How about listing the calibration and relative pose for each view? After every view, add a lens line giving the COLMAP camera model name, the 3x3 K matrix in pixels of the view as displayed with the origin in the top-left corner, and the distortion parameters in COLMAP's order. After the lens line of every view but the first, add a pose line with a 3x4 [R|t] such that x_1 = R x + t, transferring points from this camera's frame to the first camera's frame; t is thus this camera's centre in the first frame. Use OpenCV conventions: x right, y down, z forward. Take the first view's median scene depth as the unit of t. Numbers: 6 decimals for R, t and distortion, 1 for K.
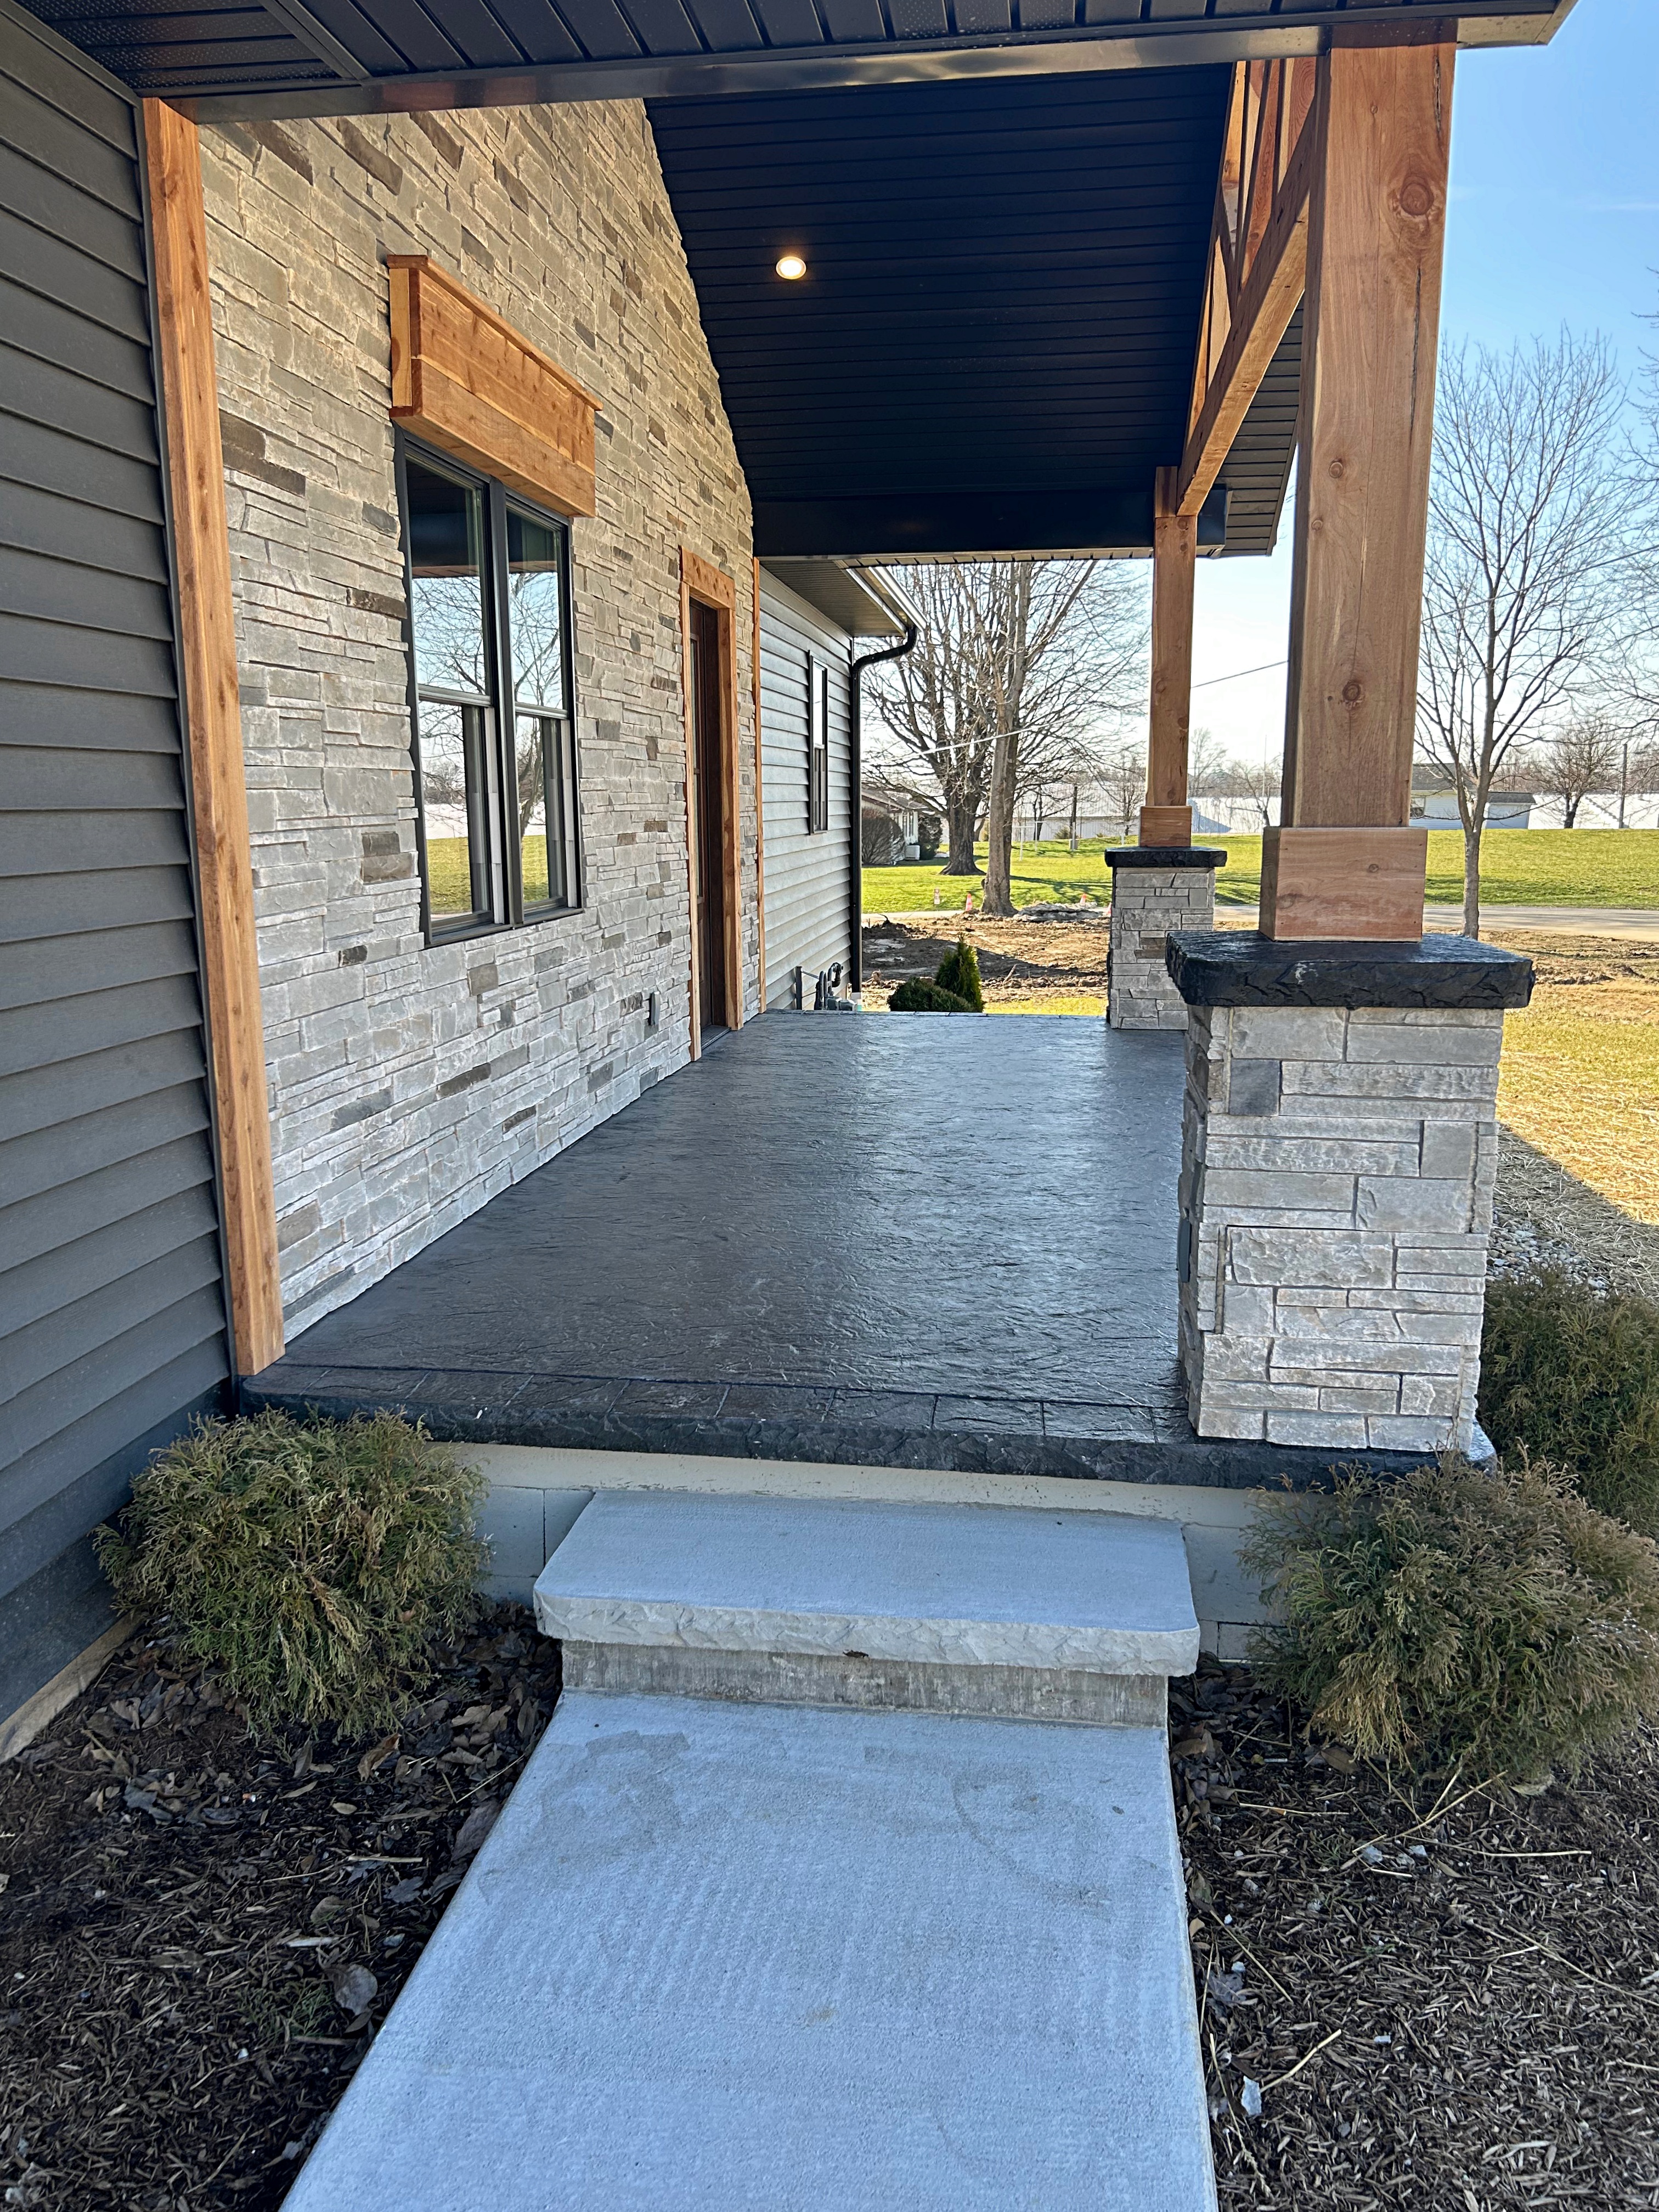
lens RADIAL K [[1675.0, 0, 829.5], [0, 1675.0, 1106.0], [0, 0, 1]] dist [0.064539, -0.000889]
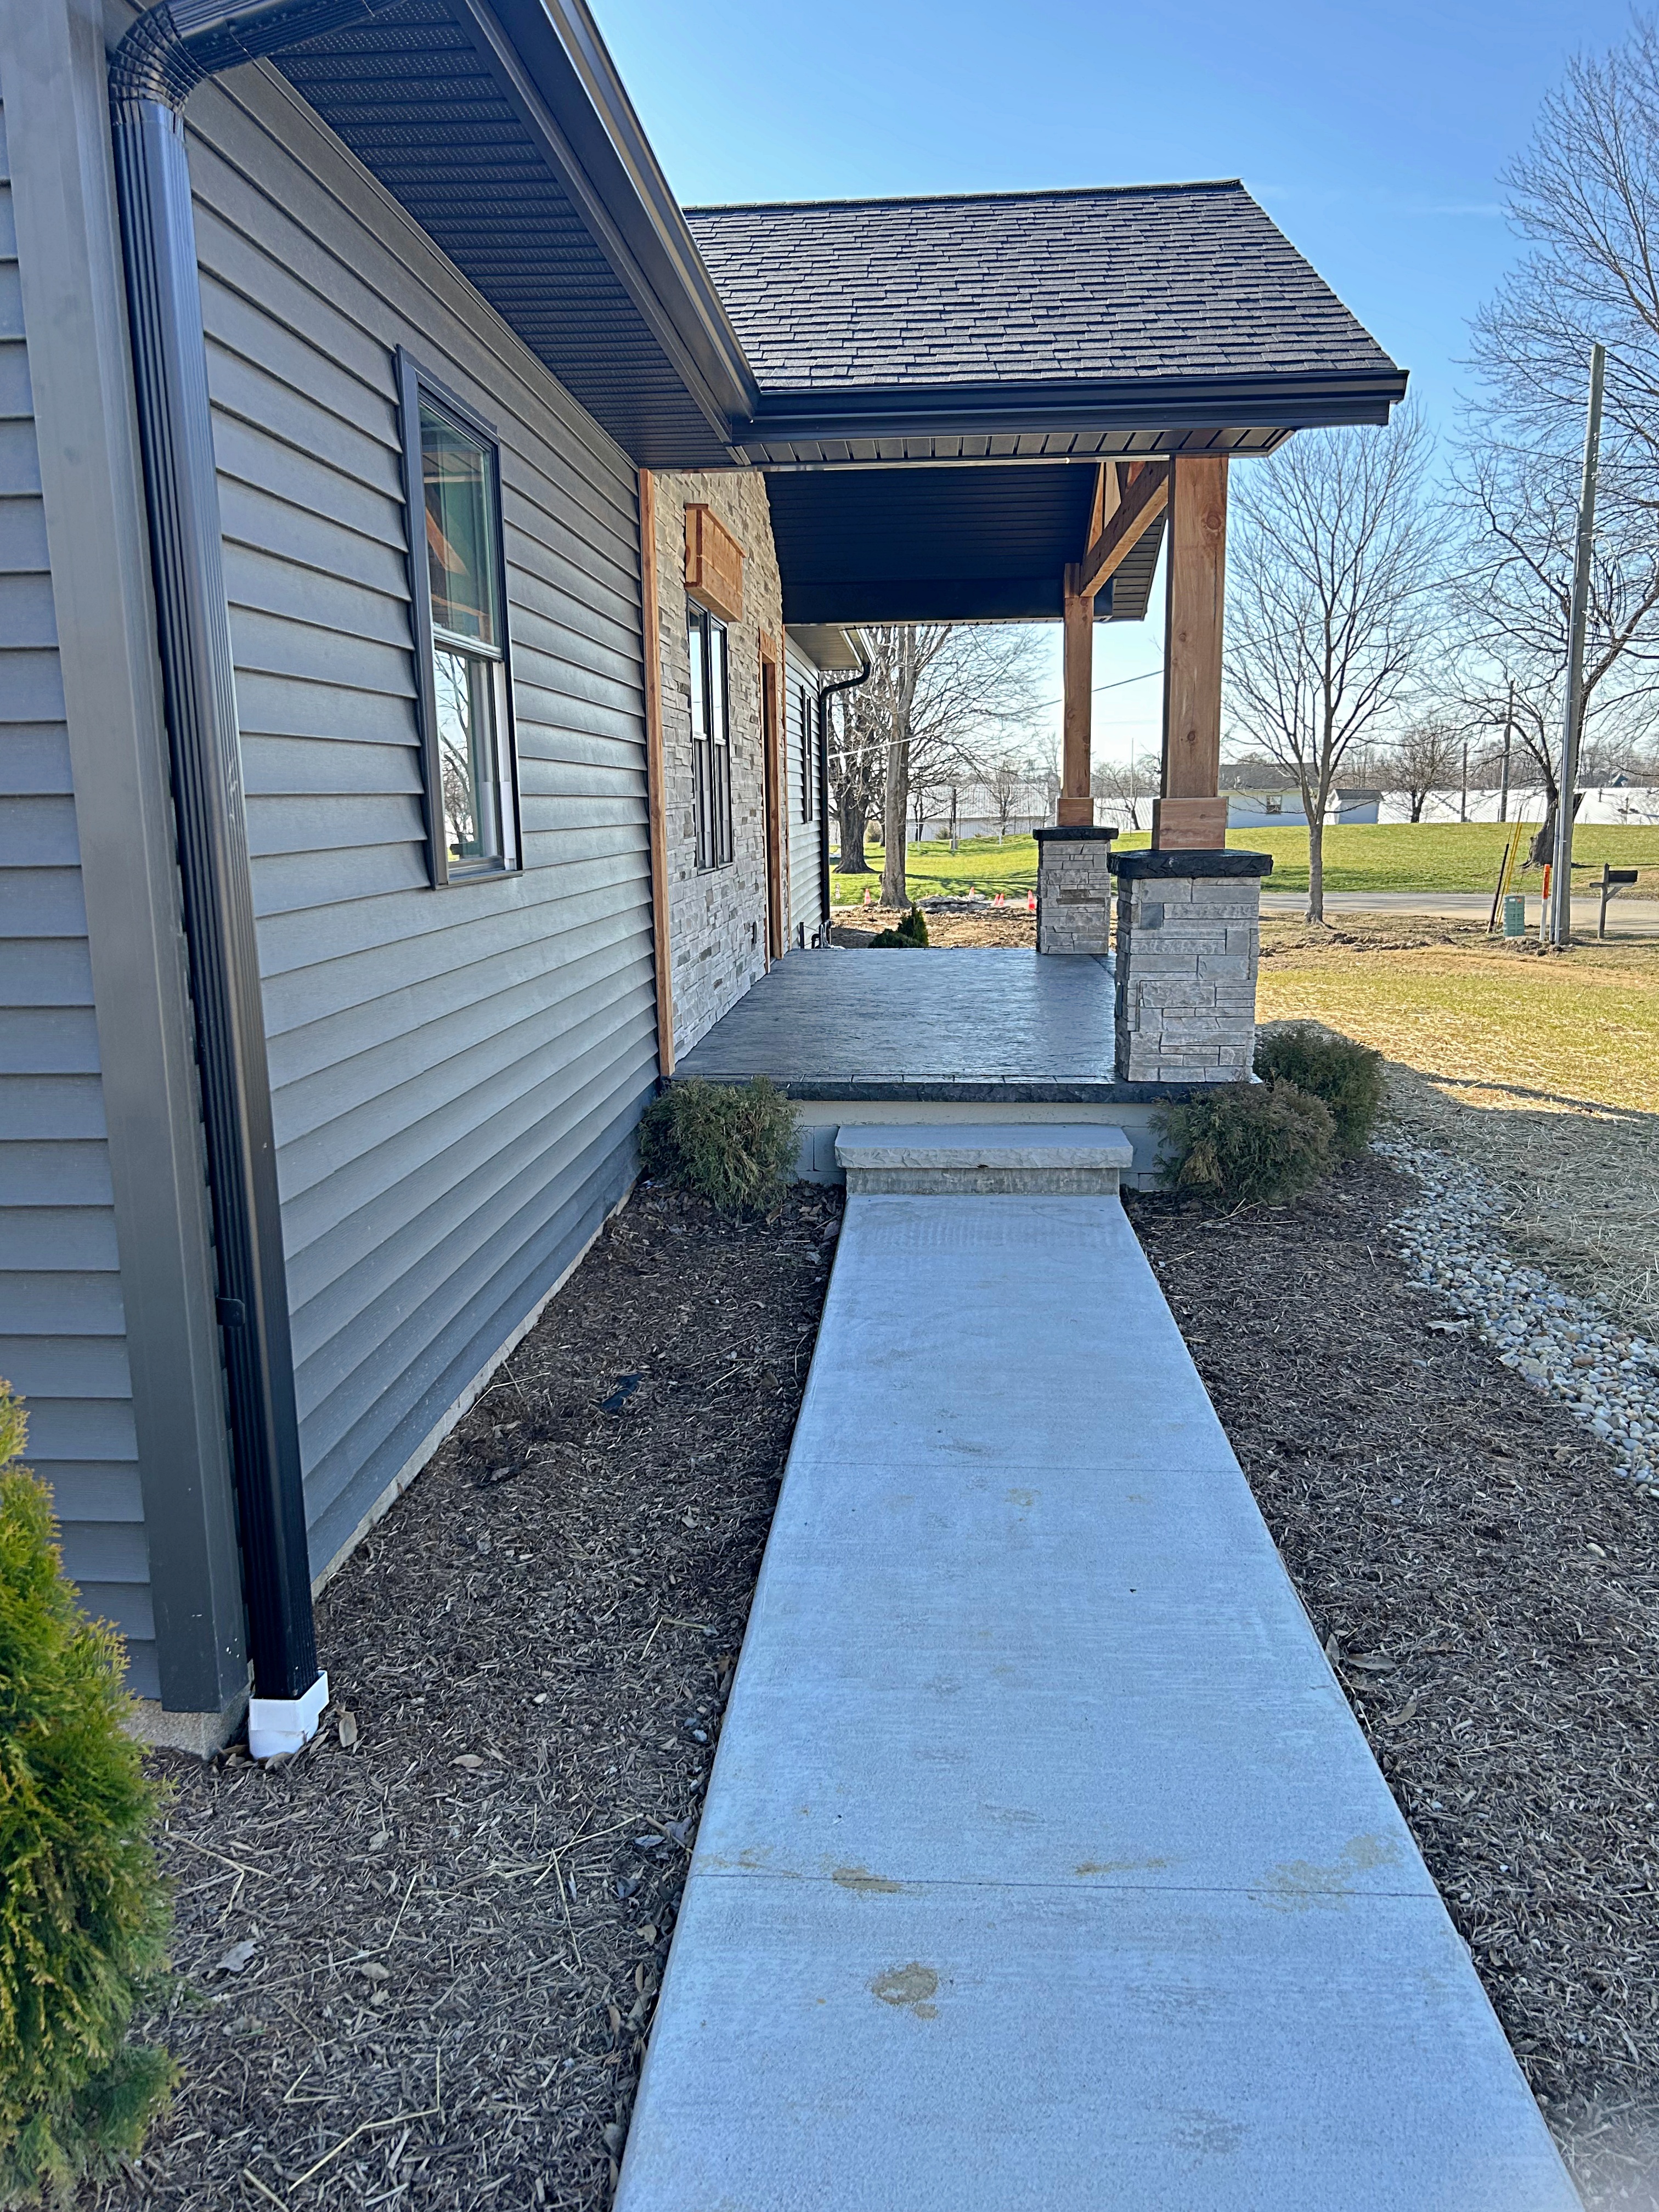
lens RADIAL K [[1681.7, 0, 827.1], [0, 1681.7, 1094.5], [0, 0, 1]] dist [0.140383, -0.004404]
pose [[0.997209, -0.021830, 0.071396, -0.090057], [0.022573, 0.999699, -0.009620, 0.062904], [-0.071164, 0.011205, 0.997402, -0.317233]]
